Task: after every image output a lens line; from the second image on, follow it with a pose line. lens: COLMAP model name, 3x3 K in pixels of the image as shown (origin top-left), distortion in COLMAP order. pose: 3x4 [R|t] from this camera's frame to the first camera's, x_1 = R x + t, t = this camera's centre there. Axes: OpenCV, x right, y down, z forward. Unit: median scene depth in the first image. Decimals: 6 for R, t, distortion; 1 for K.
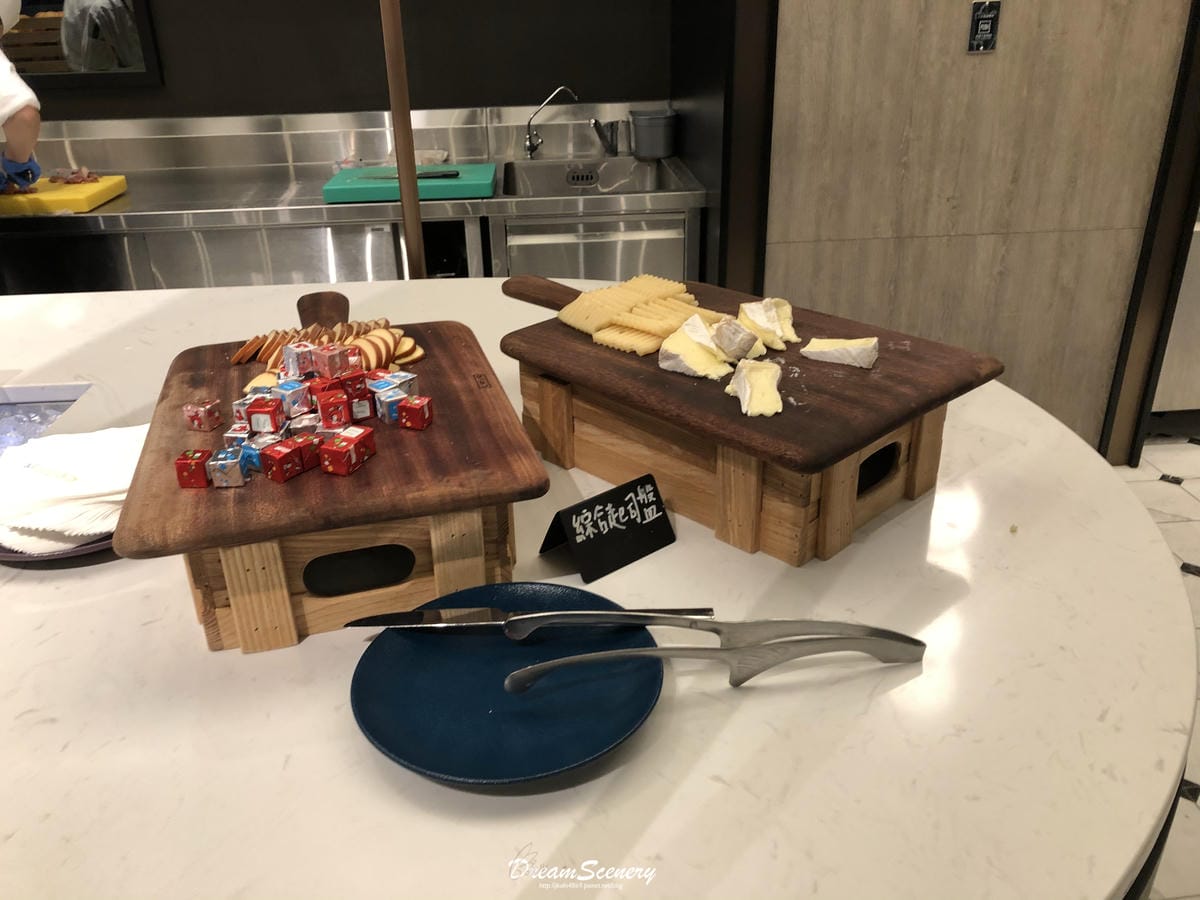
lens RADIAL K [[985.6, 0, 600.7], [0, 985.6, 451.2], [0, 0, 1]] dist [0.013100, -0.003080]
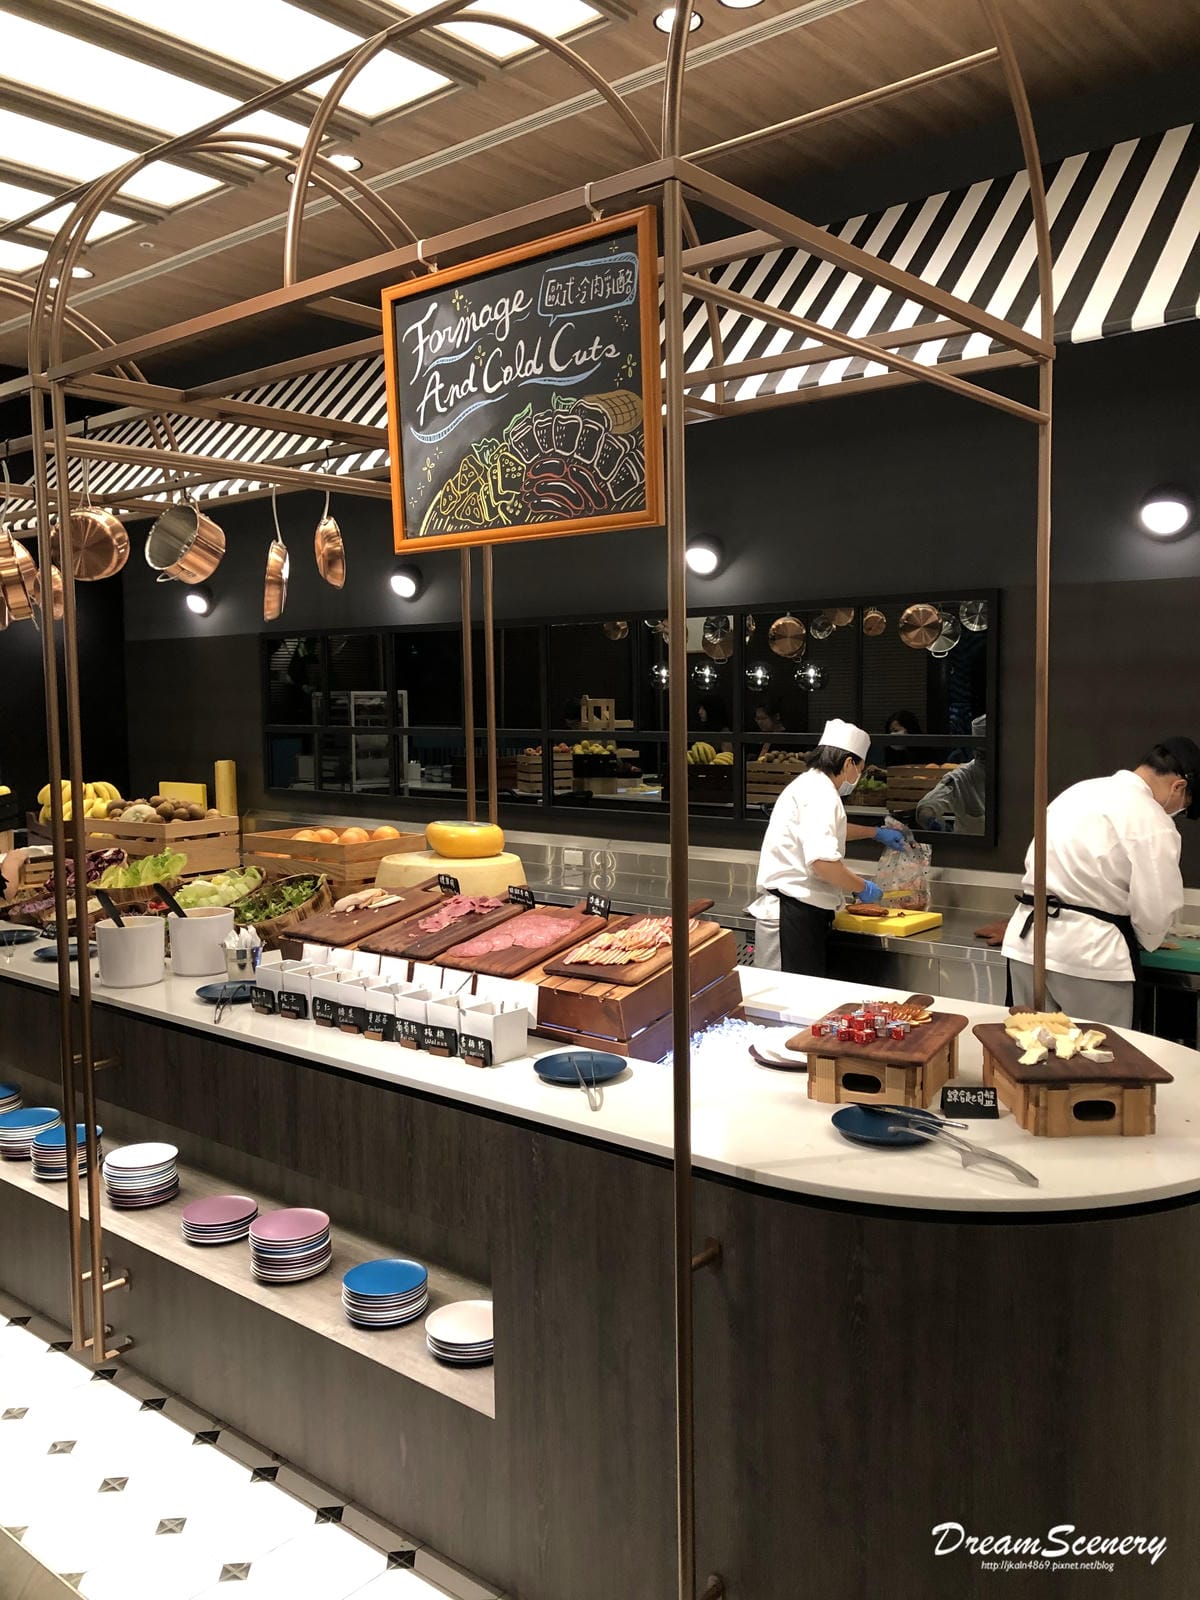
lens RADIAL K [[1314.2, 0, 600.1], [0, 1314.2, 799.4], [0, 0, 1]] dist [0.013100, -0.003080]
pose [[0.704552, 0.073861, -0.705798, 1.730315], [-0.311380, 0.925890, -0.213938, 0.393055], [0.637690, 0.370502, 0.675337, -2.168994]]
